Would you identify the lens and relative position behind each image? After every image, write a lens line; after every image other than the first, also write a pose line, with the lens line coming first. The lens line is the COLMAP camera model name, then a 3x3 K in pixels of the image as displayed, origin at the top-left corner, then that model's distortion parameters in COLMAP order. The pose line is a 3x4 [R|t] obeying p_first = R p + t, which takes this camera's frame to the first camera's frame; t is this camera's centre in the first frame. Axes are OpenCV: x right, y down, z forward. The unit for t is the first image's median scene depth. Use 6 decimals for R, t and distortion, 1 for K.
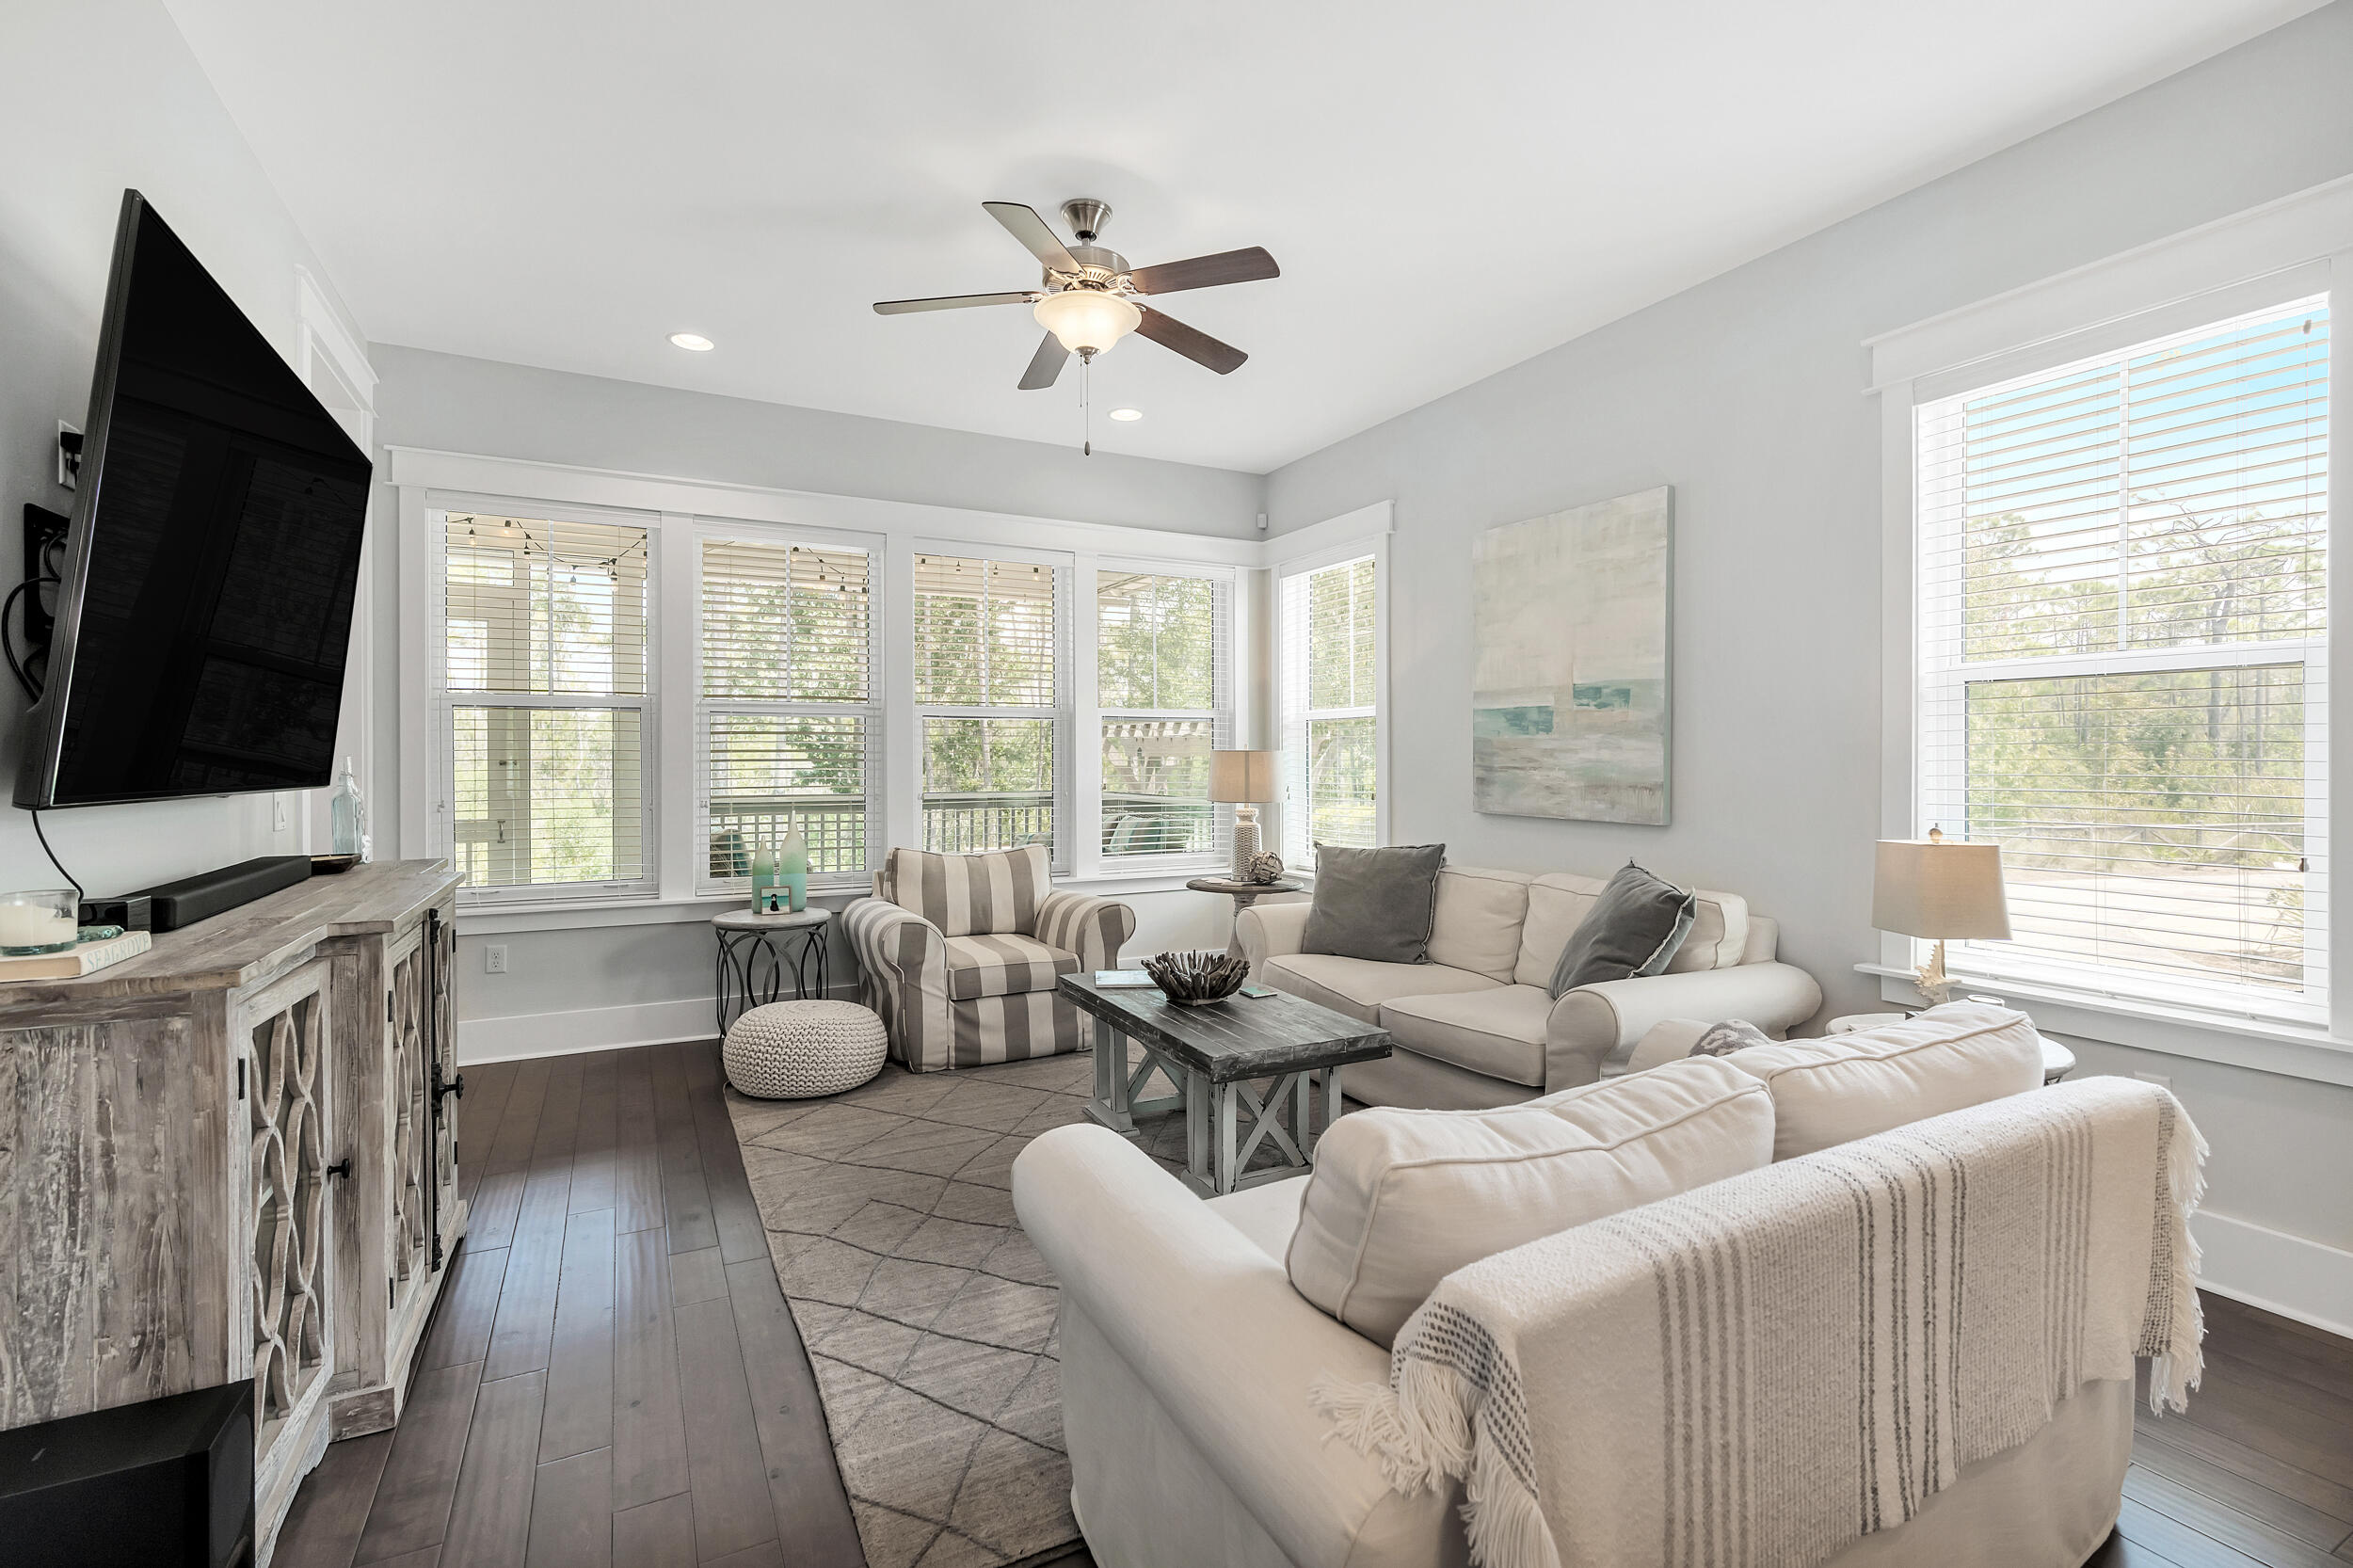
lens RADIAL K [[1062.8, 0, 1189.5], [0, 1062.8, 783.5], [0, 0, 1]] dist [-0.005809, 0.002340]
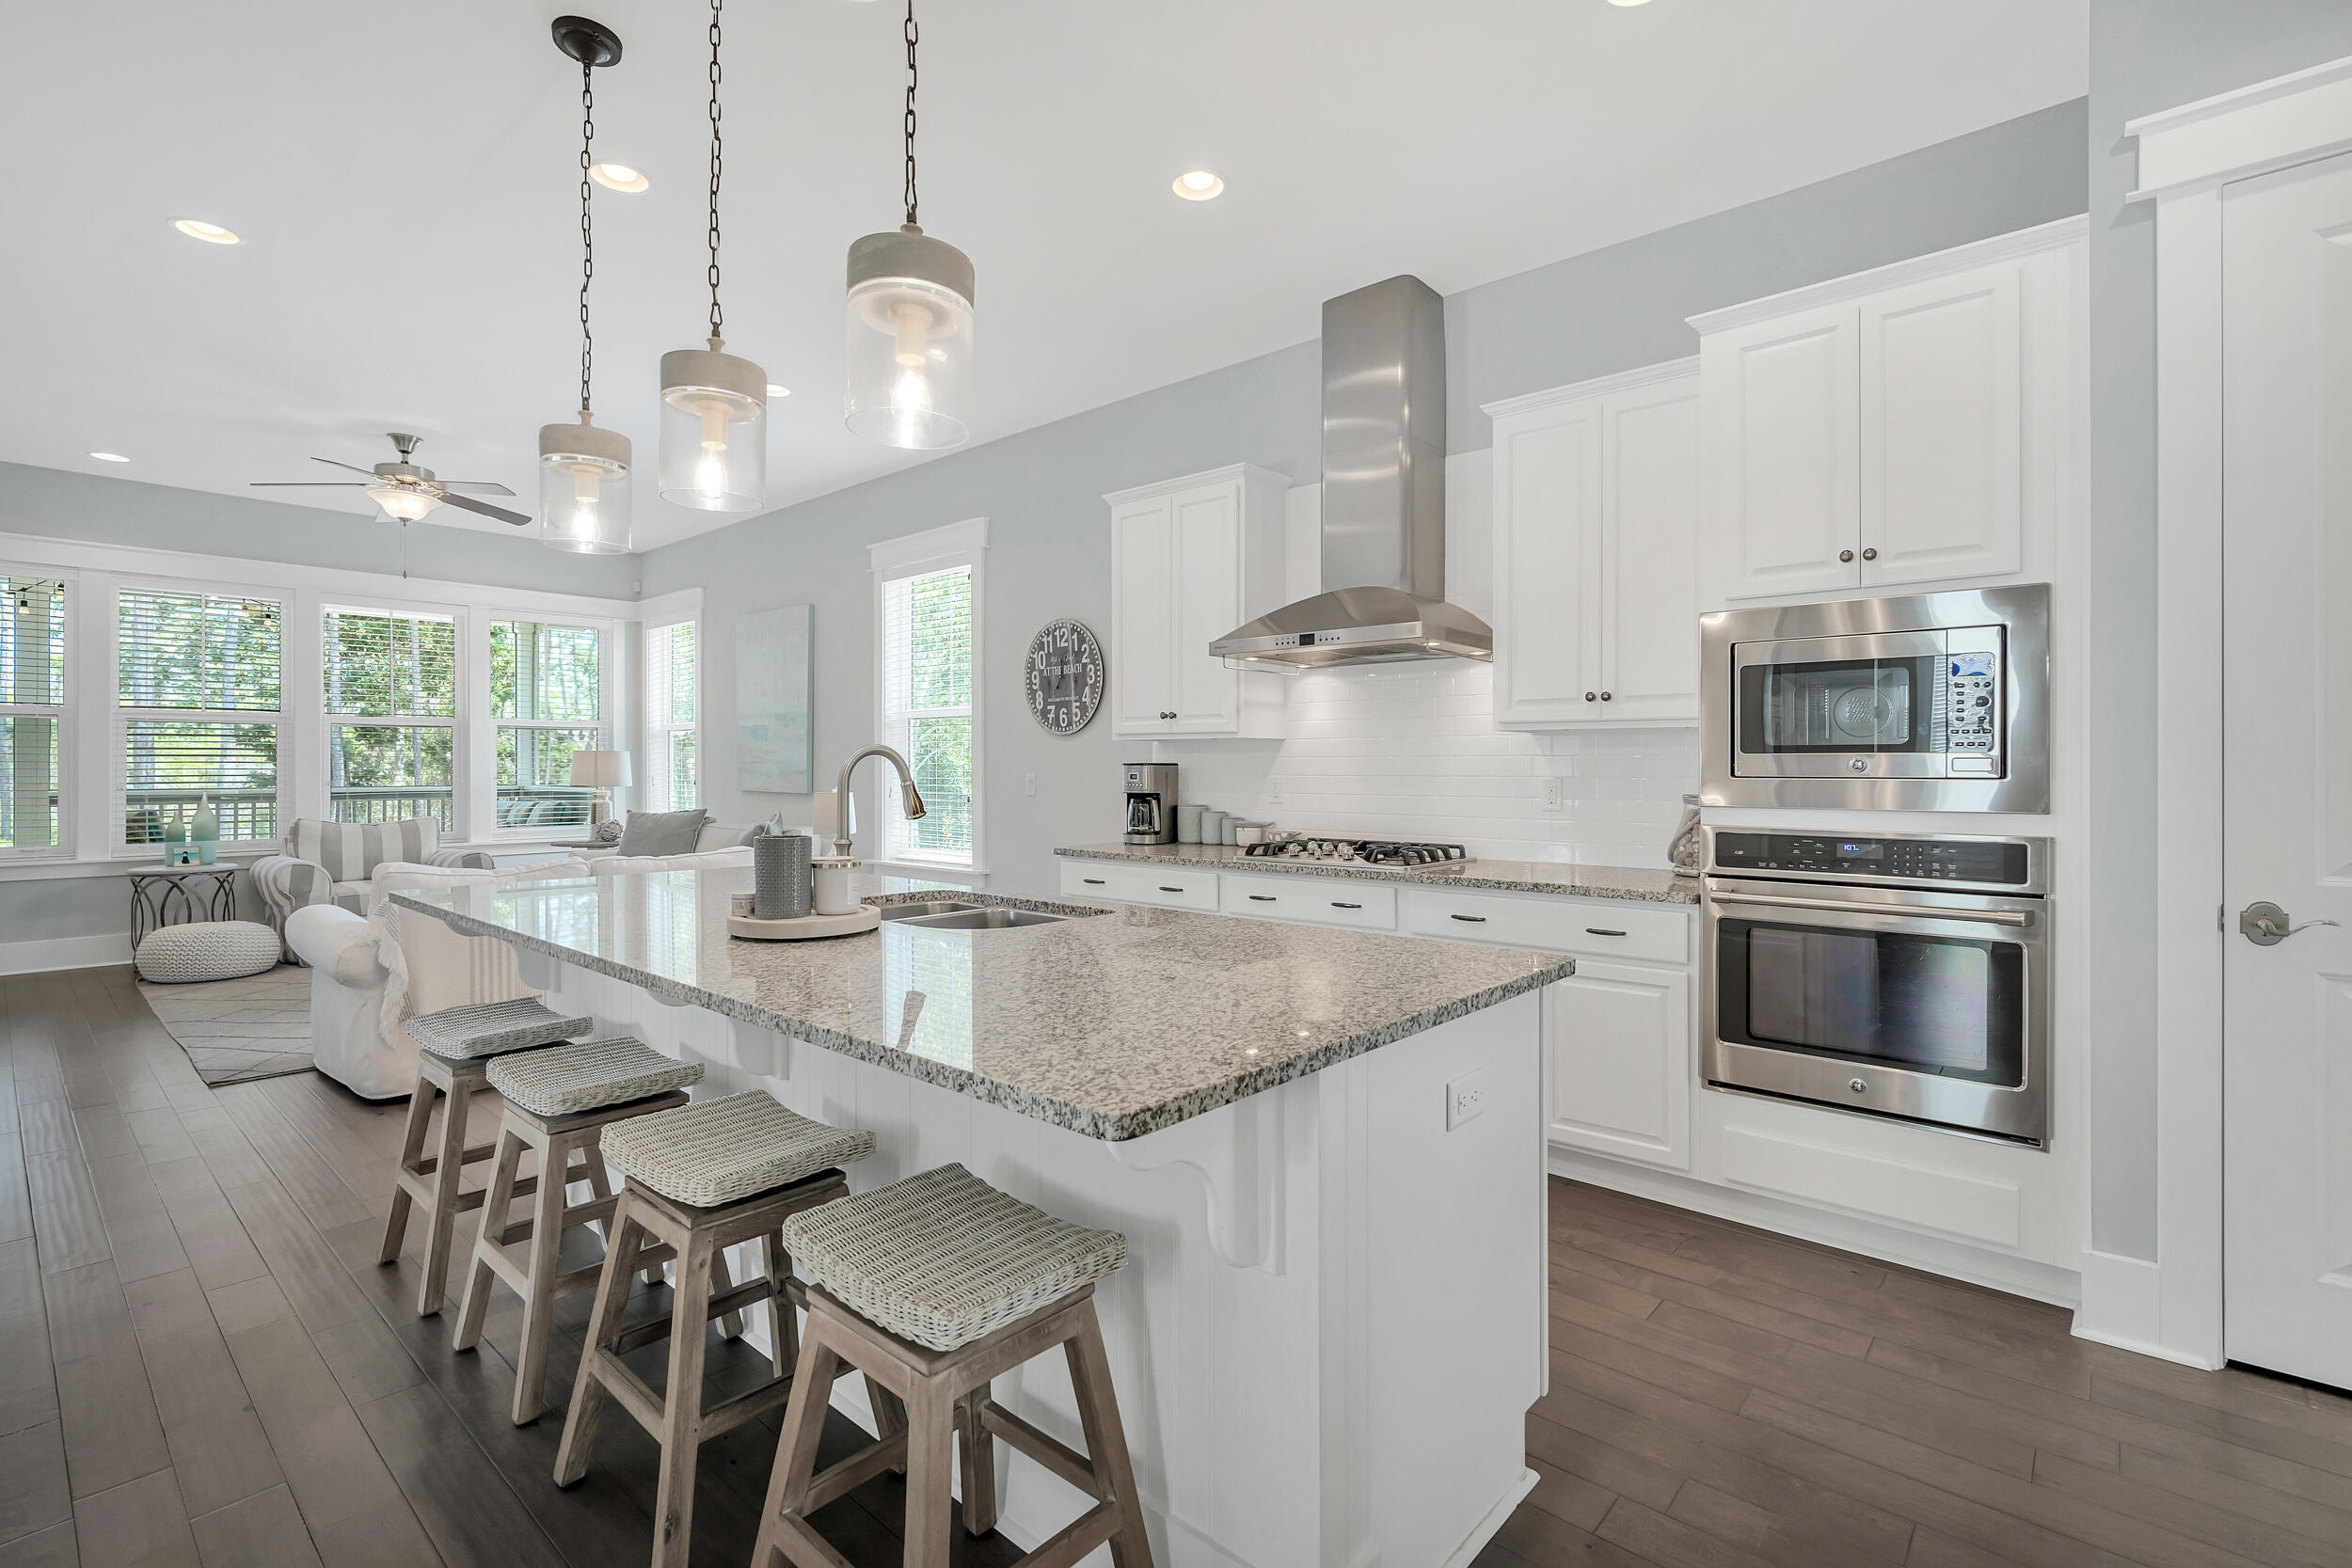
lens RADIAL K [[1062.3, 0, 1170.4], [0, 1062.3, 773.8], [0, 0, 1]] dist [-0.005809, 0.002340]
pose [[0.938468, 0.005493, 0.345321, 0.357019], [0.001270, 0.999812, -0.019354, 0.035889], [-0.345363, 0.018601, 0.938285, -0.783191]]
